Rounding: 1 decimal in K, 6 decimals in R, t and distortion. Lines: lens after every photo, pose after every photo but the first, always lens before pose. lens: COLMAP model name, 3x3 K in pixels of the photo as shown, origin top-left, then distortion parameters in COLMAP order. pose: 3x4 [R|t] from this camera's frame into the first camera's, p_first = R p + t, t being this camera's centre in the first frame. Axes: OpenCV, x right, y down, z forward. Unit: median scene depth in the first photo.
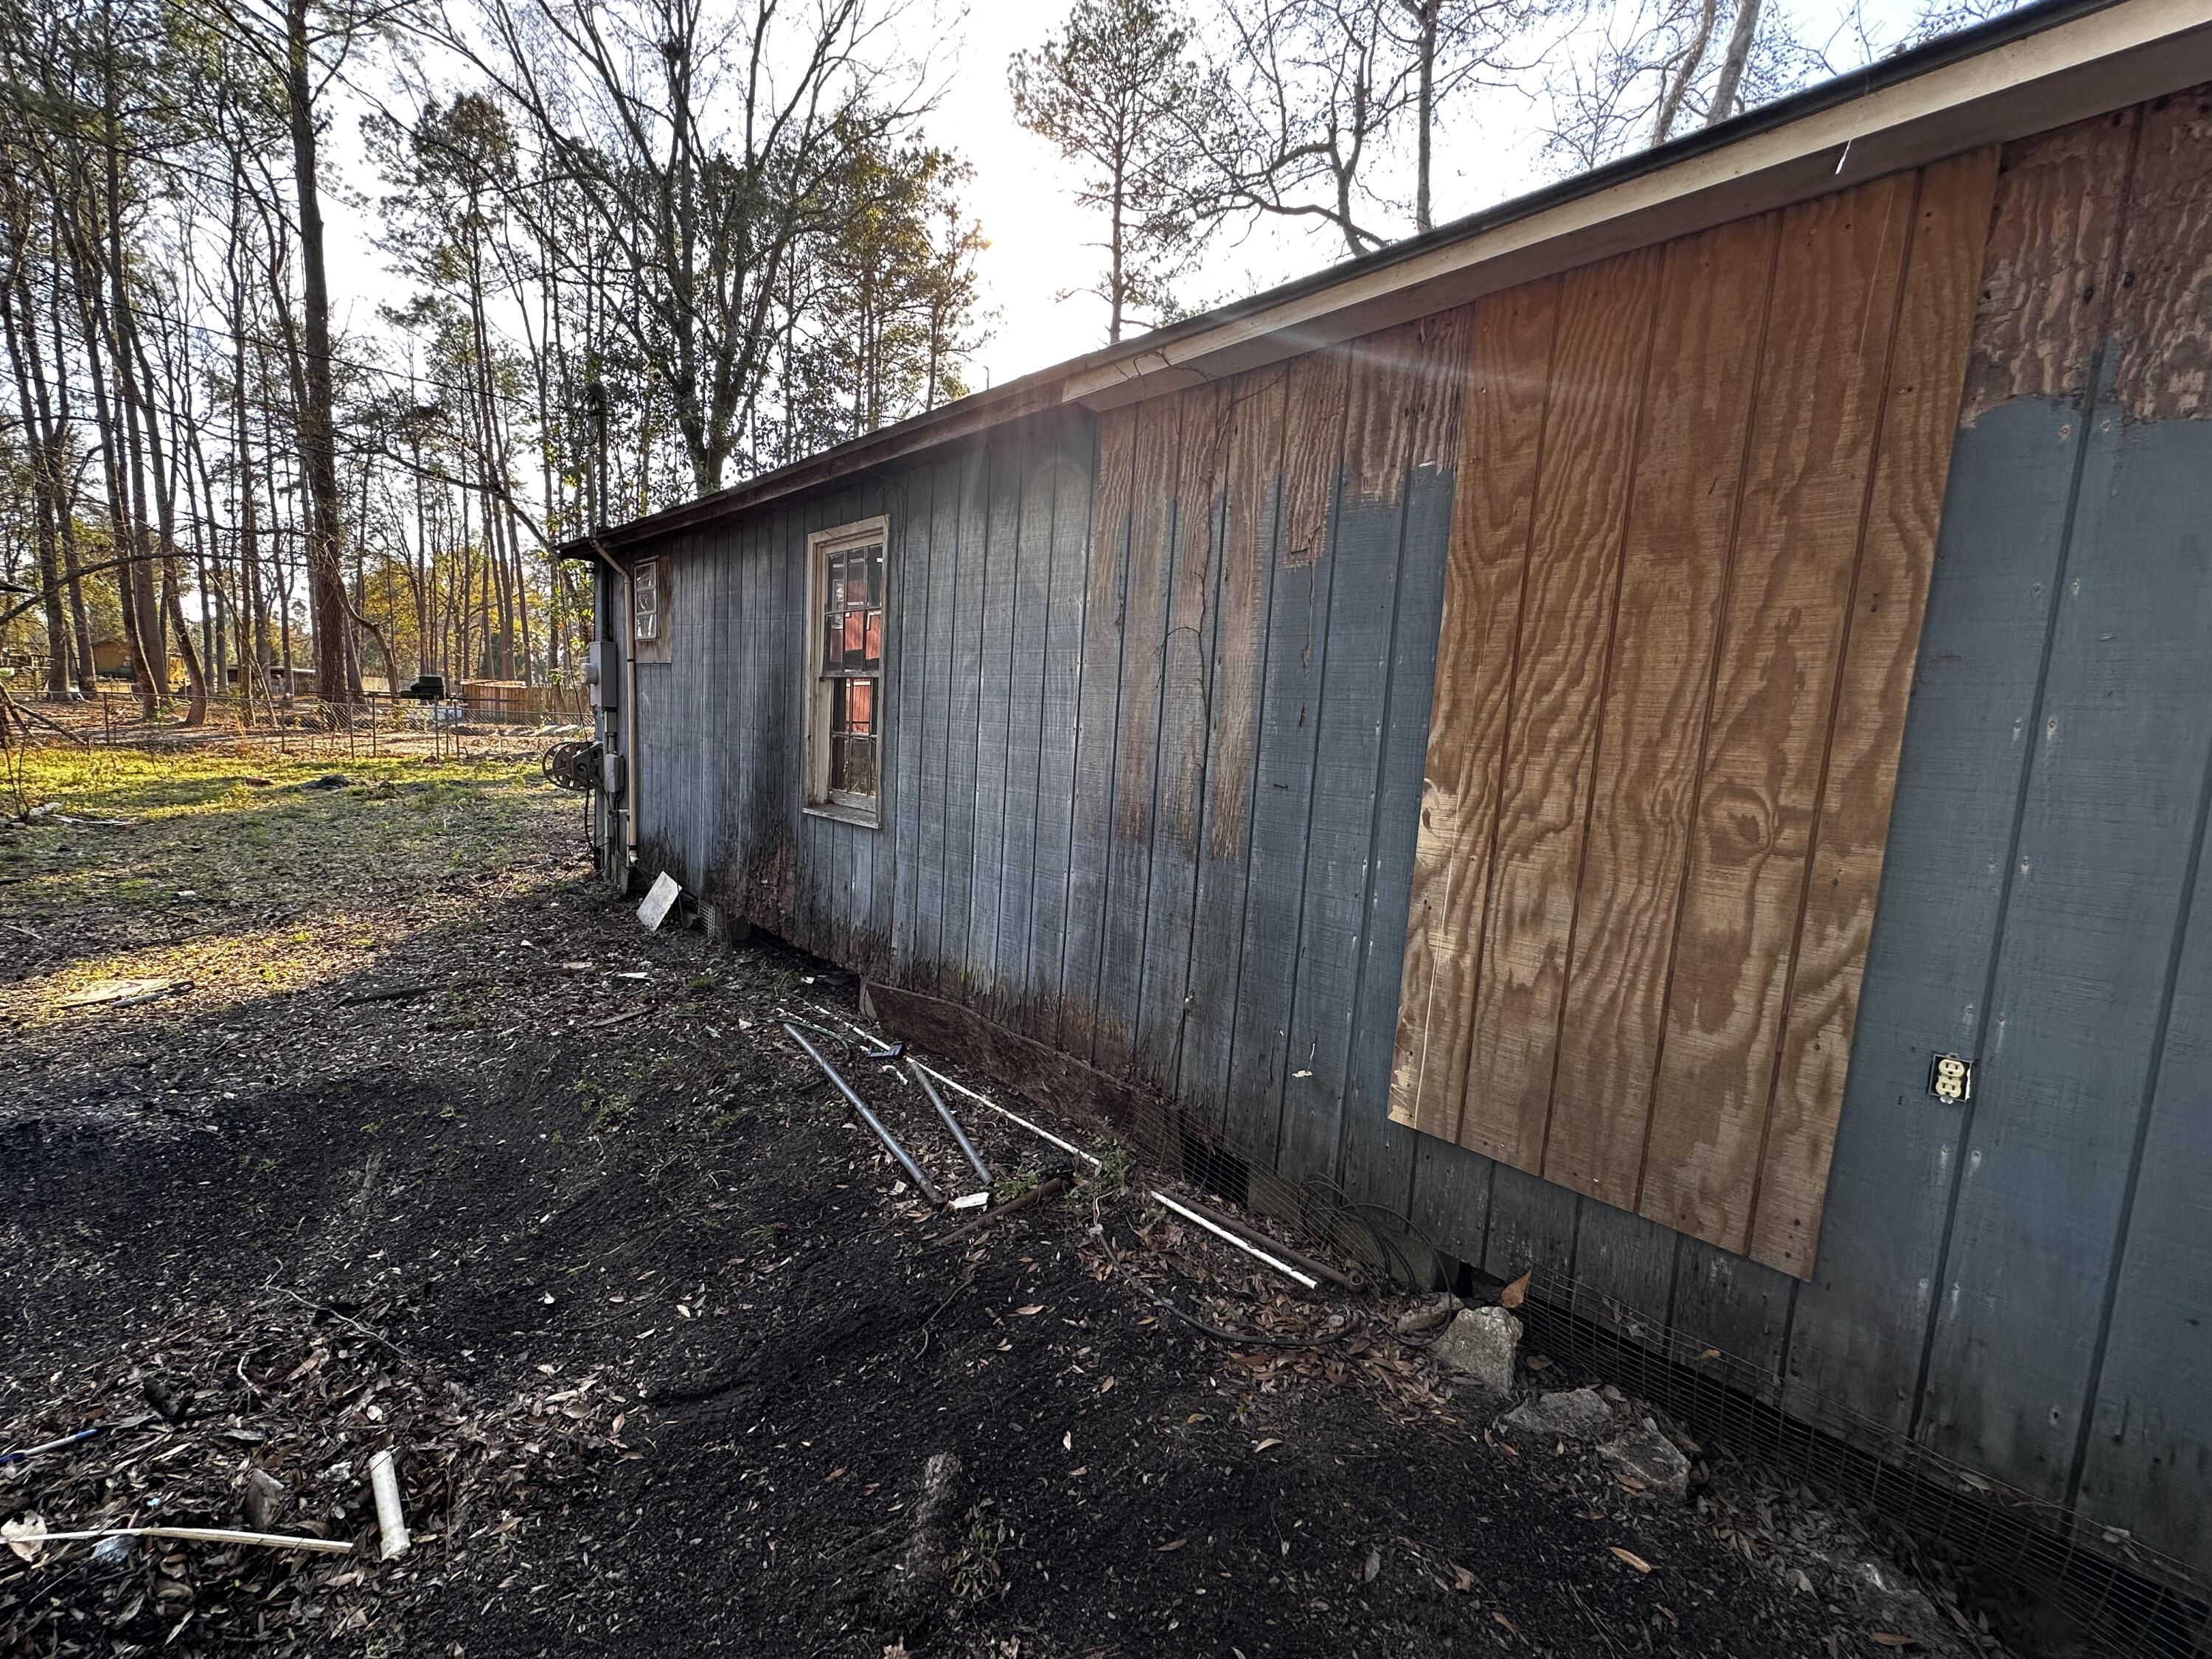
lens RADIAL K [[888.3, 0, 1098.7], [0, 888.3, 823.1], [0, 0, 1]] dist [-0.000673, 0.000835]
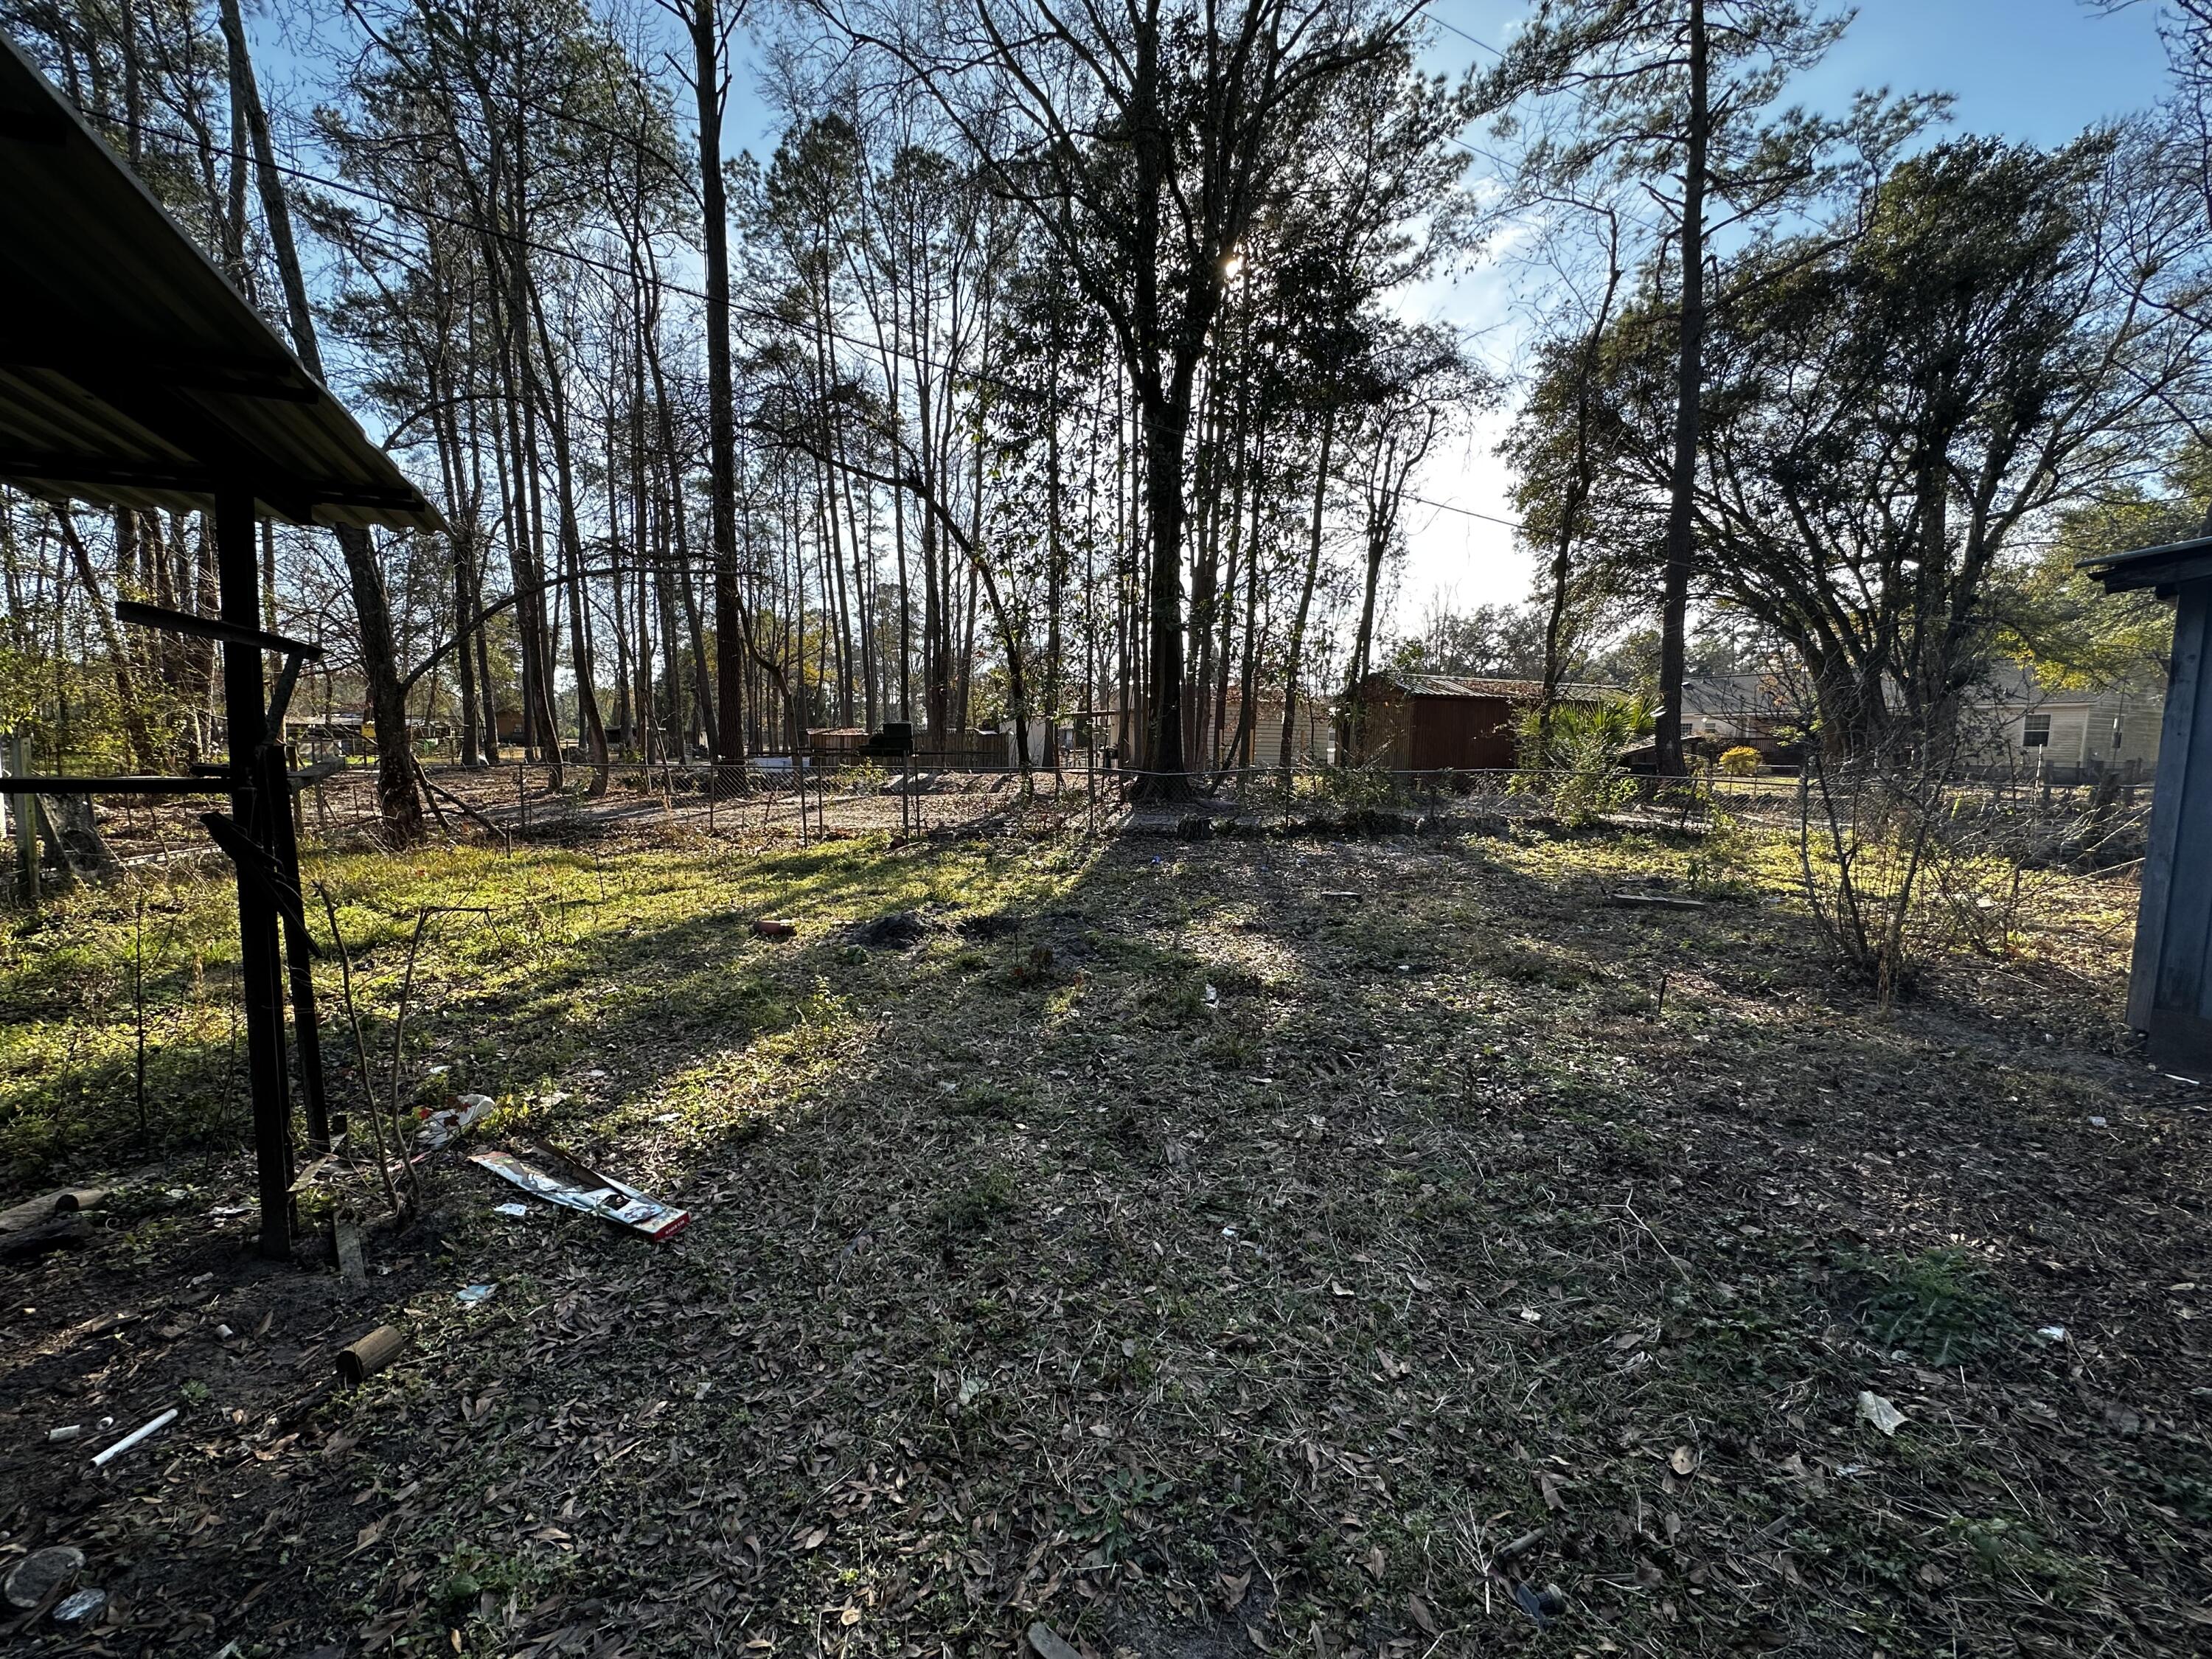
lens RADIAL K [[888.3, 0, 1111.9], [0, 888.3, 813.9], [0, 0, 1]] dist [-0.000673, 0.000835]
pose [[0.971629, -0.026856, -0.234981, -0.294770], [0.018198, 0.999076, -0.038935, -0.045341], [0.235810, 0.033554, 0.971220, 0.253243]]
